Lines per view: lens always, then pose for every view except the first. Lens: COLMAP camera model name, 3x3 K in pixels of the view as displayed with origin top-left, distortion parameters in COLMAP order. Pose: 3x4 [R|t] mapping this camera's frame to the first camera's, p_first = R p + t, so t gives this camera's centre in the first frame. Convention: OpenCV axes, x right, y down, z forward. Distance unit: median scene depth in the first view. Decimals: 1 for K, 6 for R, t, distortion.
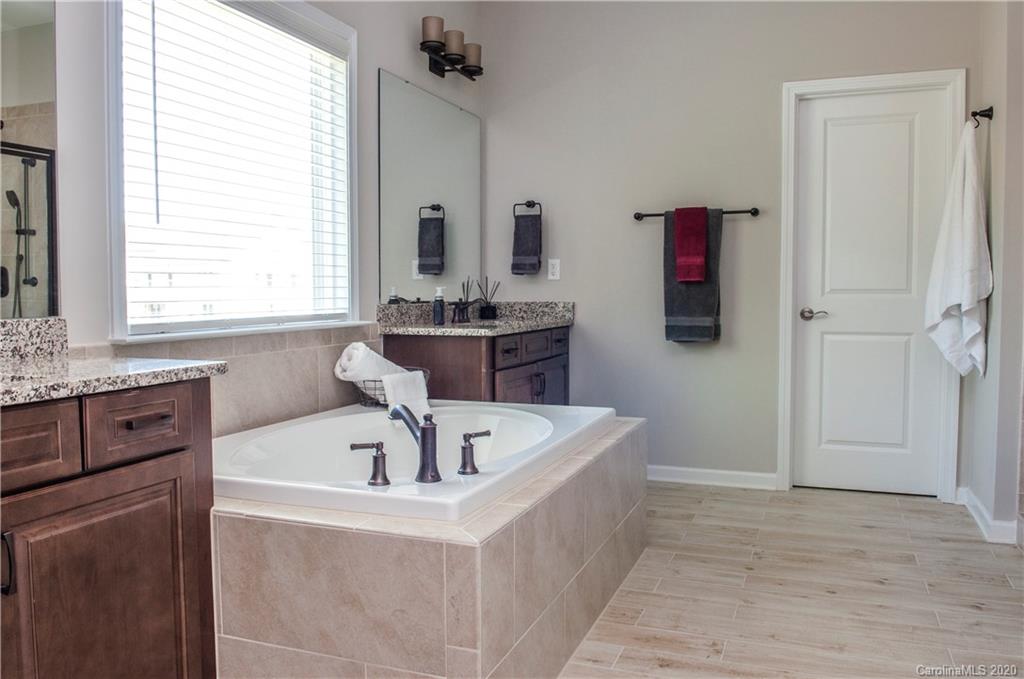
lens RADIAL K [[824.2, 0, 511.2], [0, 824.2, 342.2], [0, 0, 1]] dist [-0.002524, -0.009499]
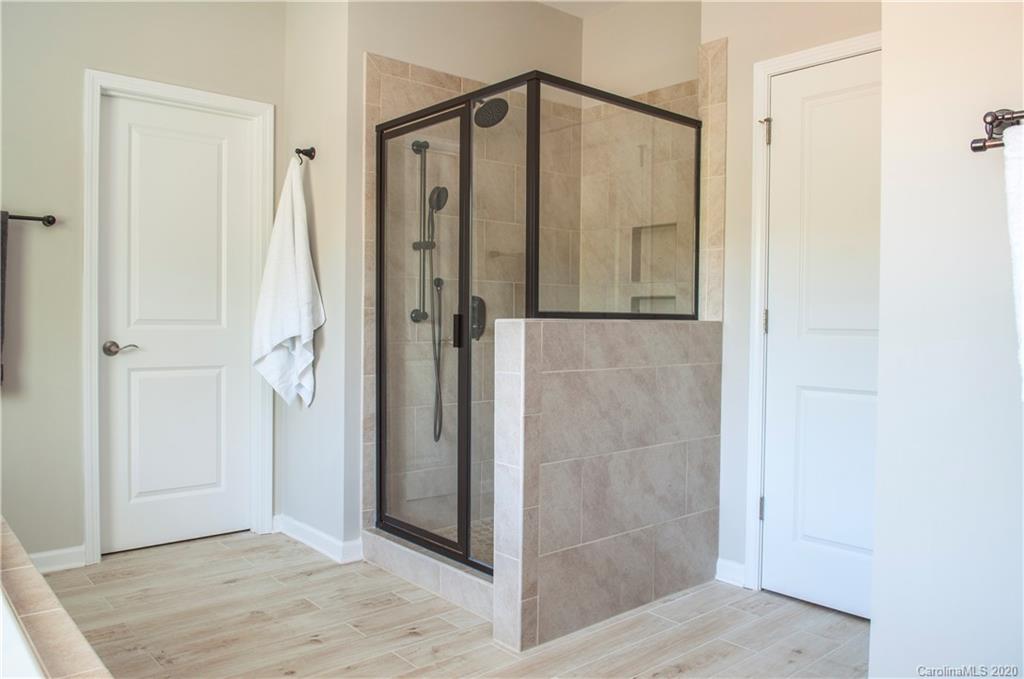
lens RADIAL K [[771.3, 0, 516.2], [0, 771.3, 343.6], [0, 0, 1]] dist [-0.042565, -0.014891]
pose [[0.467860, -0.022061, 0.883527, -0.160750], [0.041254, 0.999144, 0.003102, -0.029008], [-0.882839, 0.034998, 0.468370, 0.318653]]
